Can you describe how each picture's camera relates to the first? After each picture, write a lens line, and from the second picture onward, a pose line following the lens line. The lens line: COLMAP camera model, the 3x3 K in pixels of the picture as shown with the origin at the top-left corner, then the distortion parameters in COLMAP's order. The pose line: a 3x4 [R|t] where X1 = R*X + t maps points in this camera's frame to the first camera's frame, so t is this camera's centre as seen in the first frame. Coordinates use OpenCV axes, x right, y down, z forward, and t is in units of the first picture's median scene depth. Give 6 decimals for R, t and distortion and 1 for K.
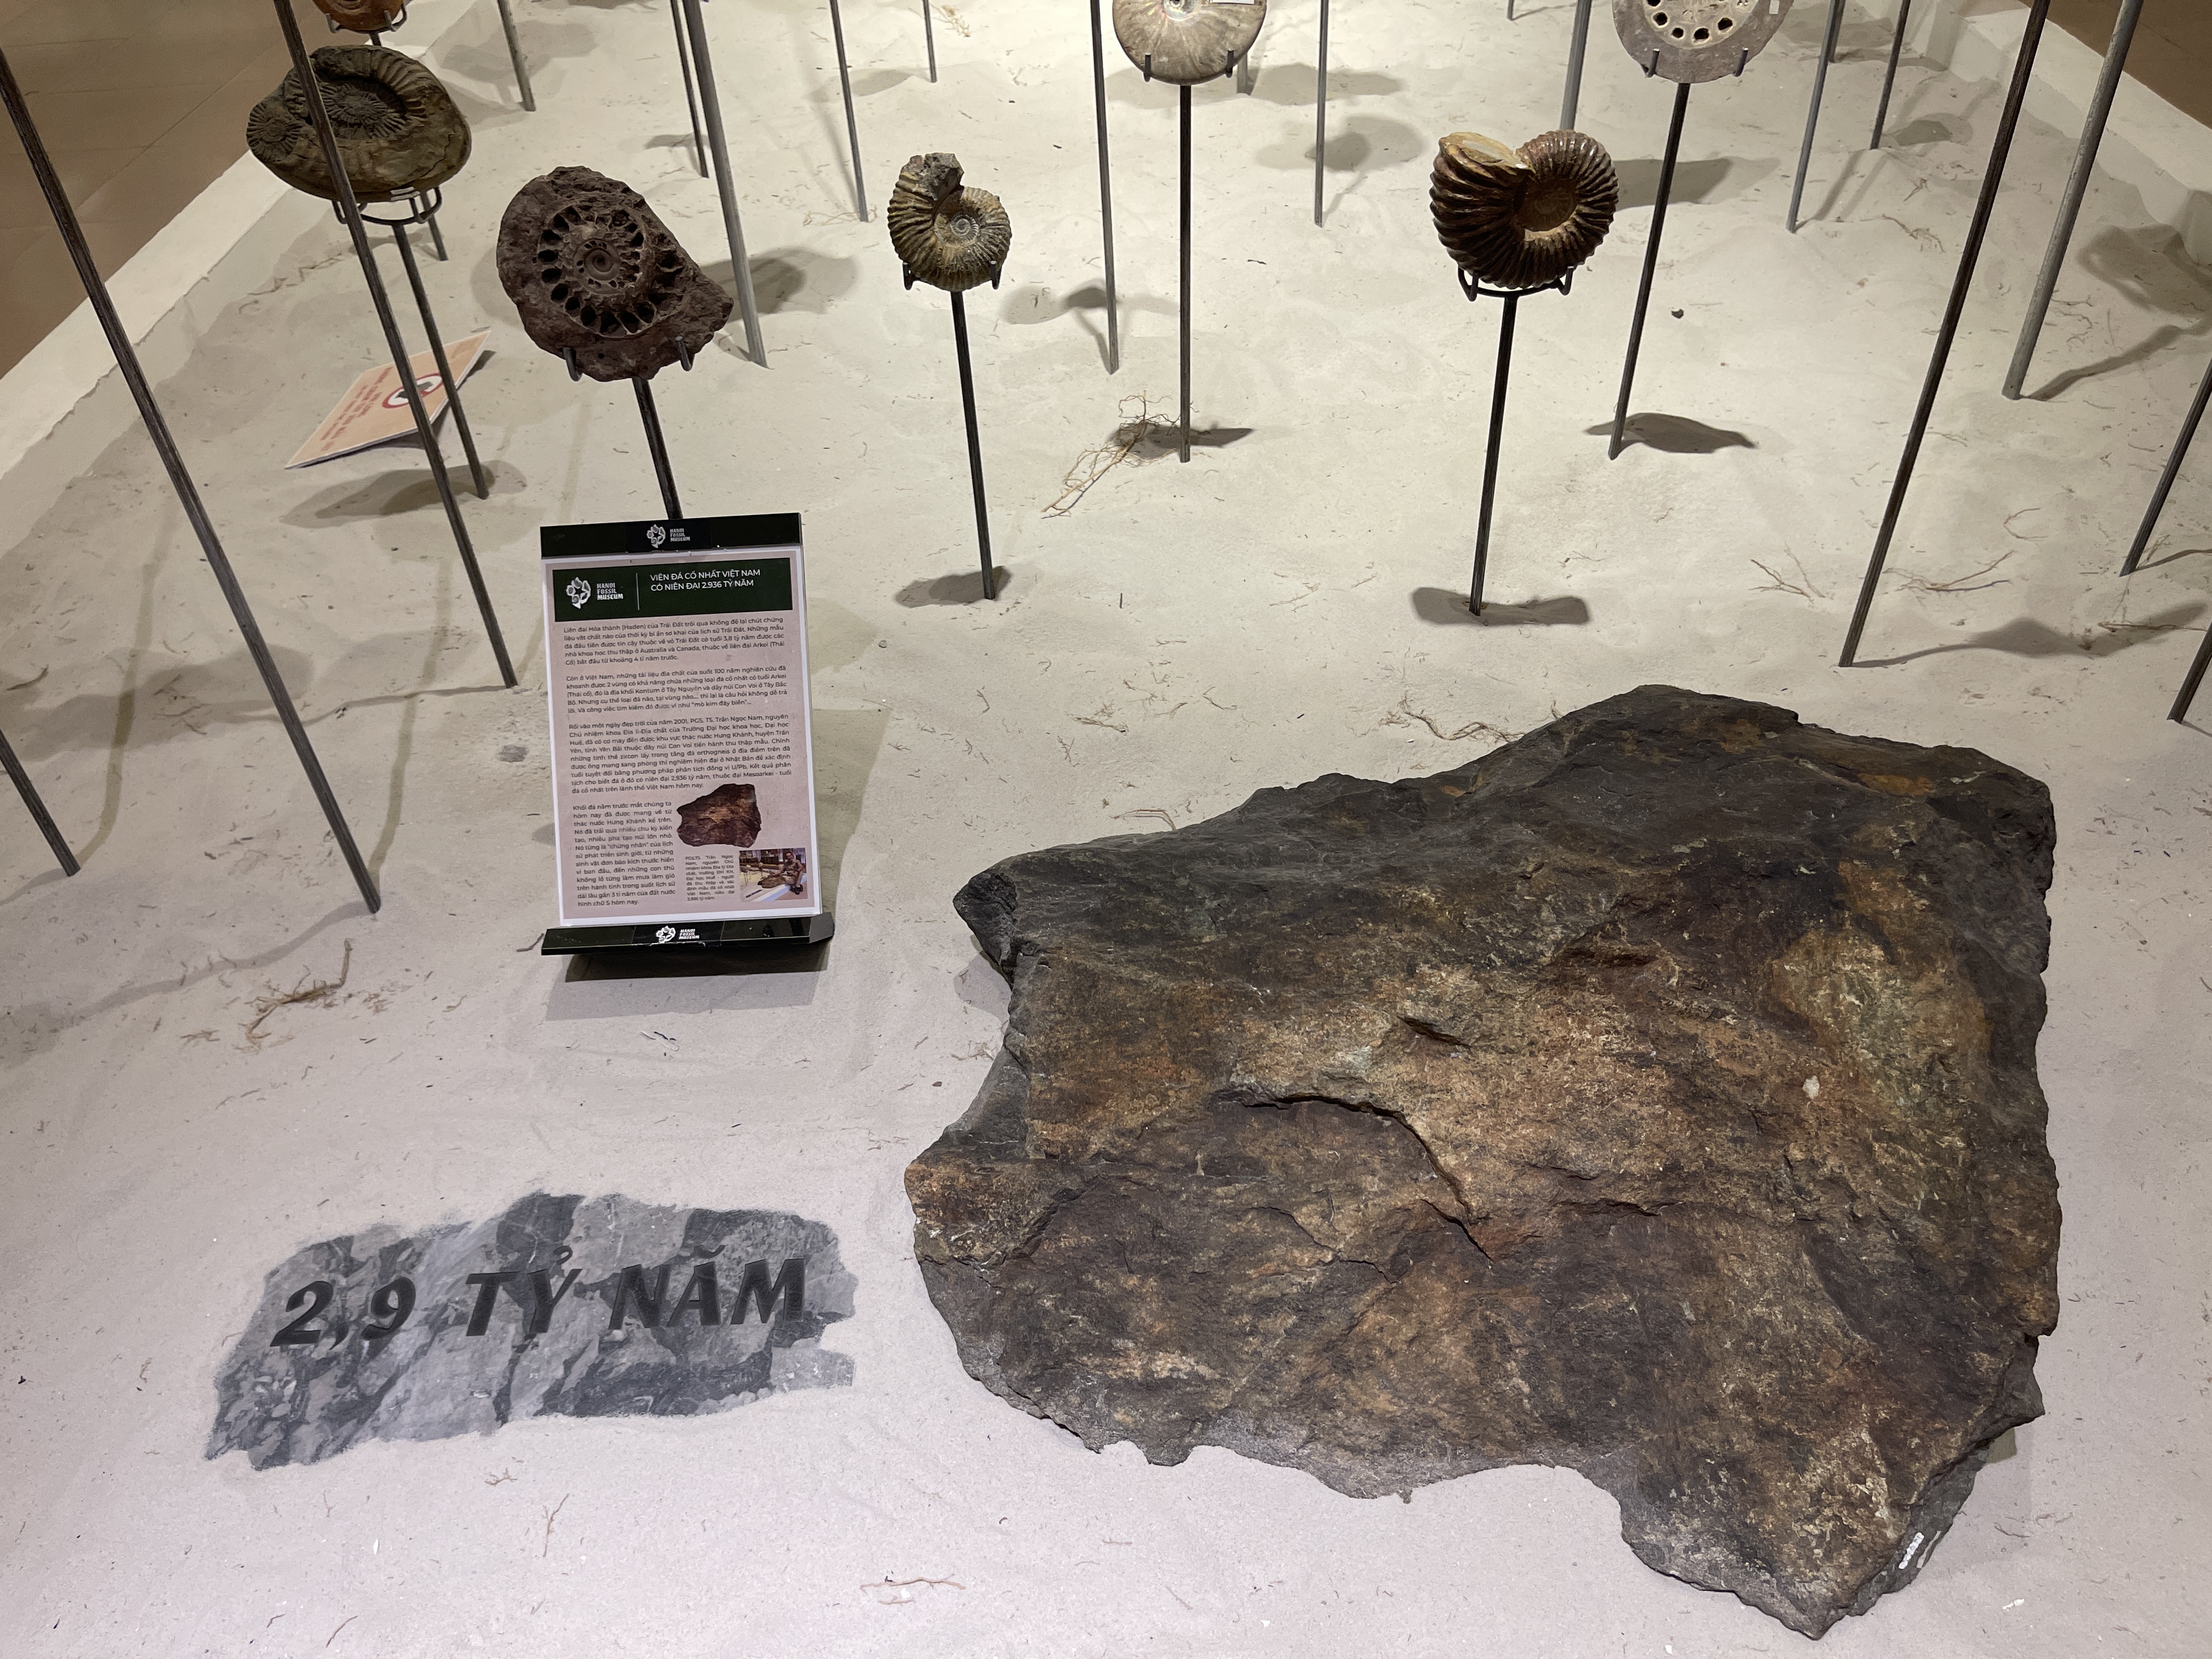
lens RADIAL K [[1703.2, 0, 1096.0], [0, 1703.2, 841.4], [0, 0, 1]] dist [0.054447, -0.078610]
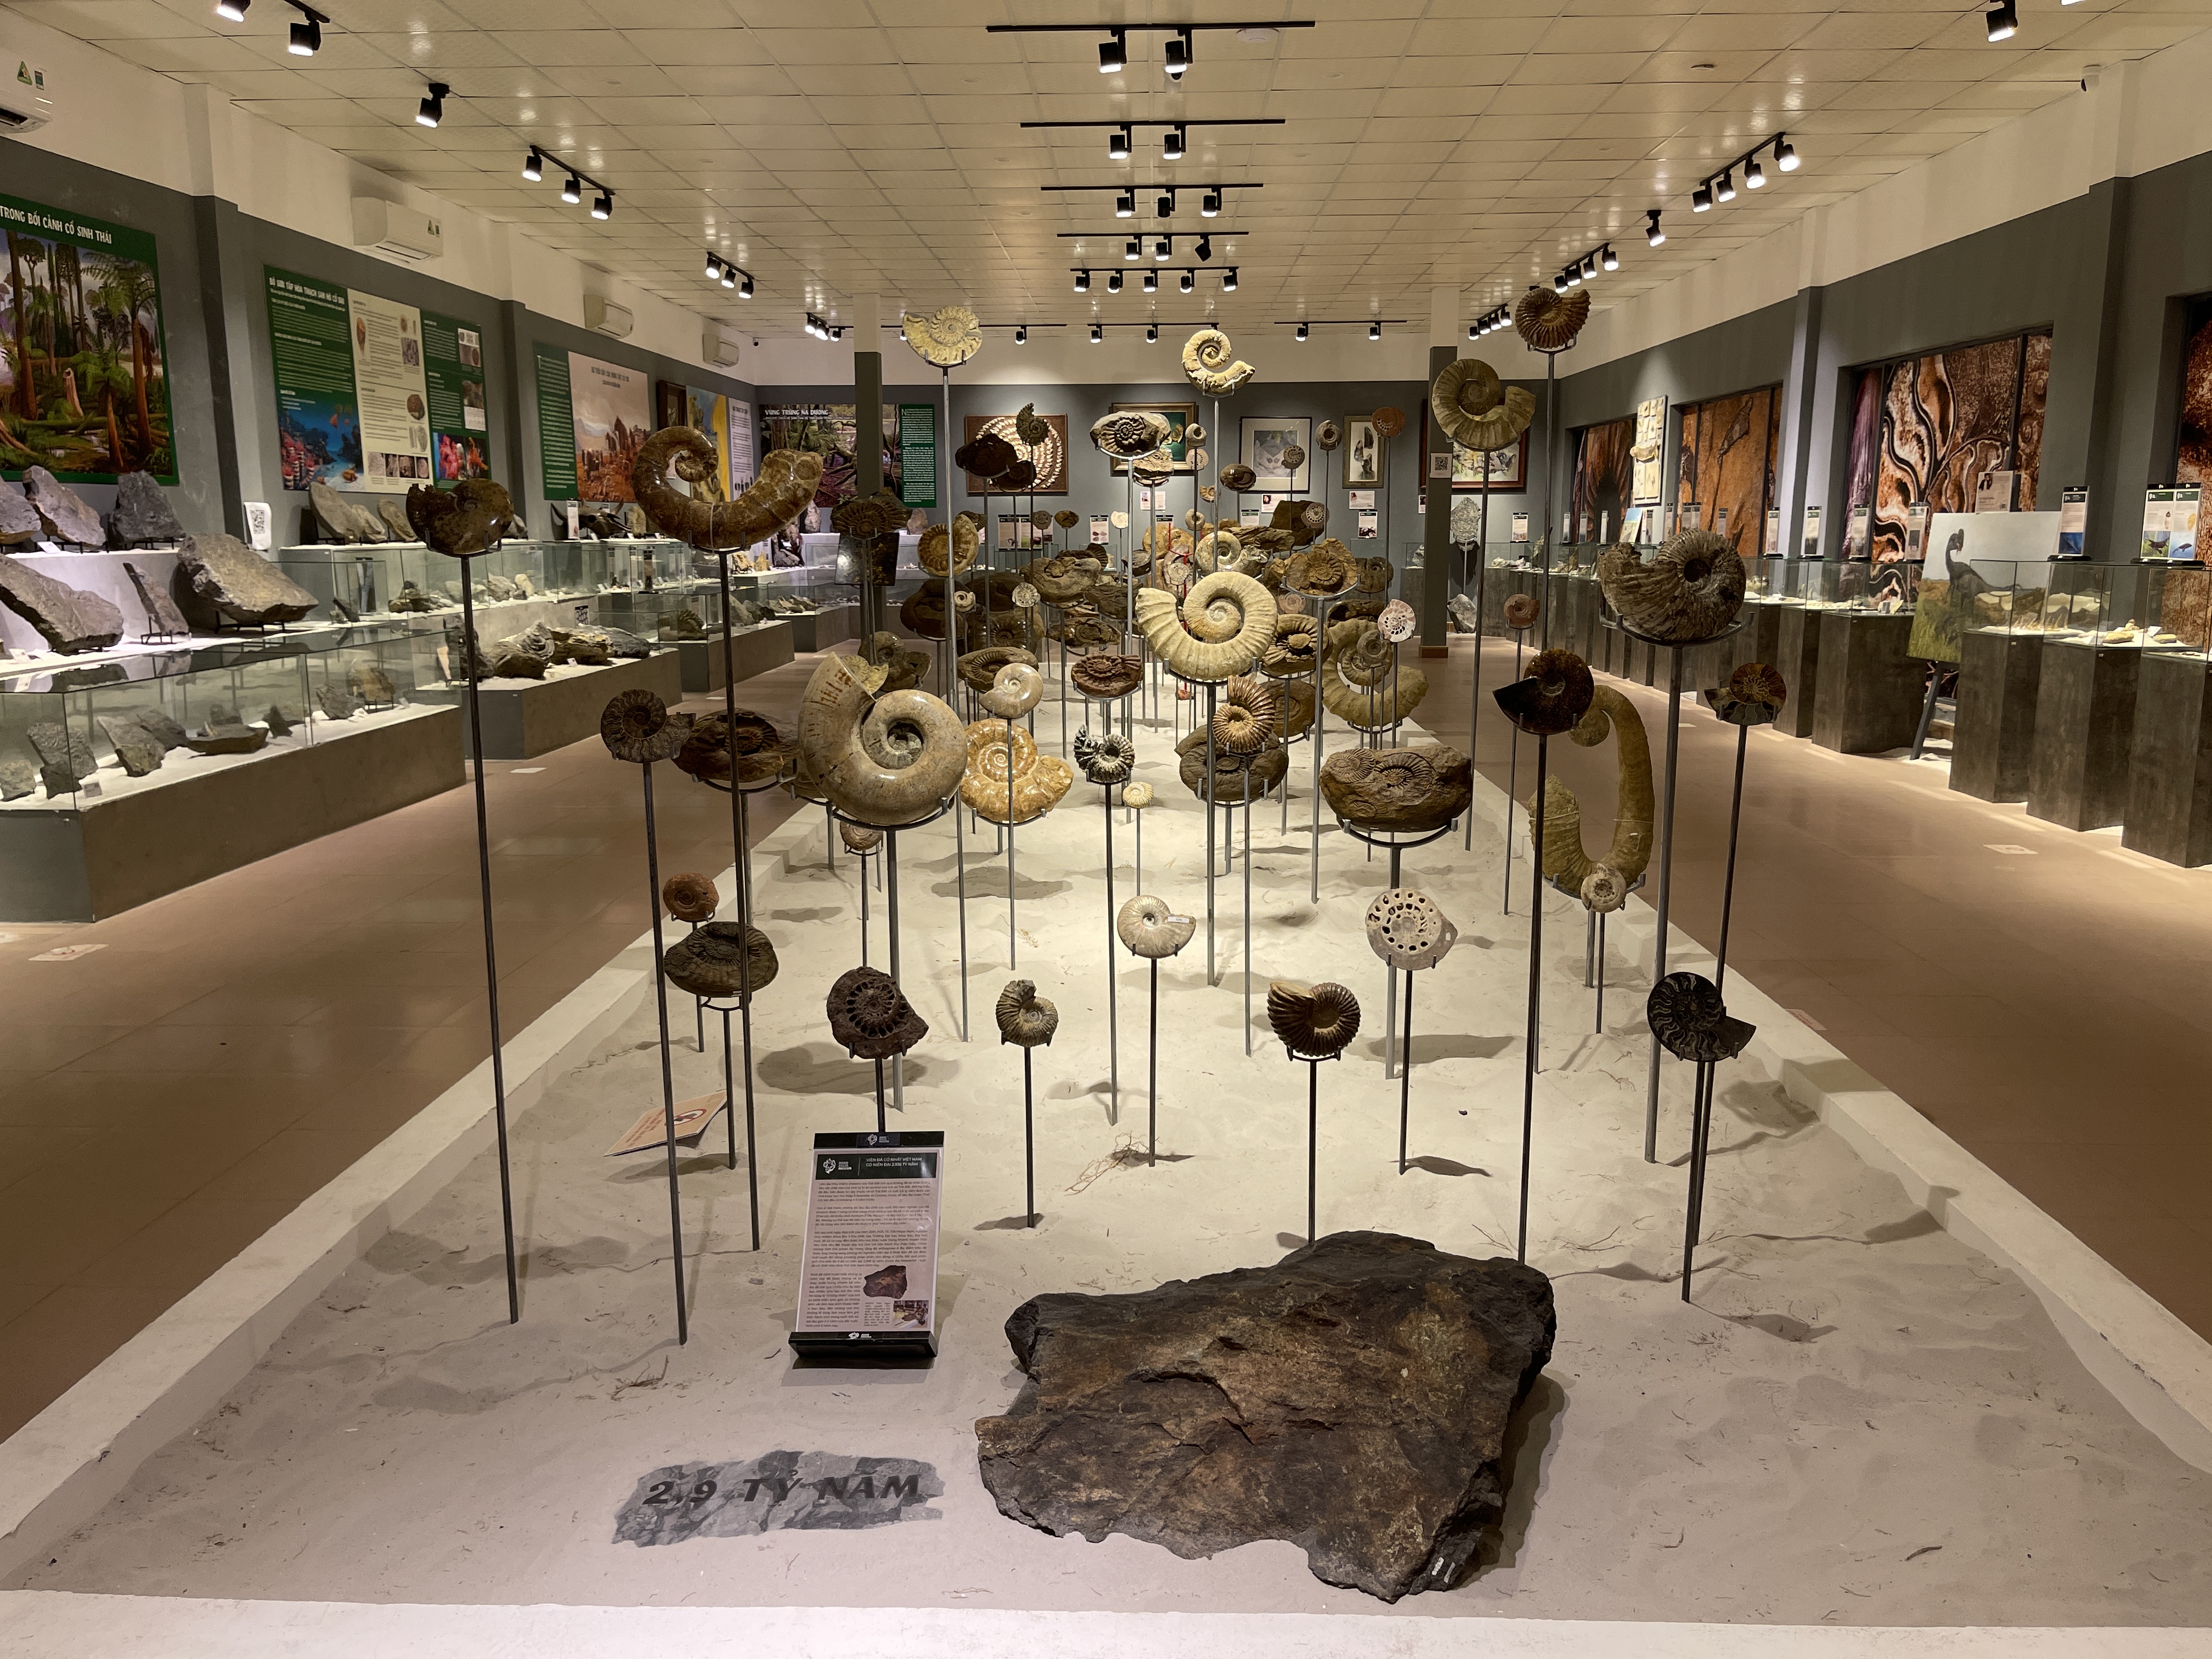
lens RADIAL K [[1703.2, 0, 1112.2], [0, 1703.2, 828.0], [0, 0, 1]] dist [0.054447, -0.078610]
pose [[0.998756, 0.045249, -0.020957, 0.055419], [-0.049649, 0.863019, -0.502726, 0.552371], [-0.004662, 0.503142, 0.864191, -1.014811]]
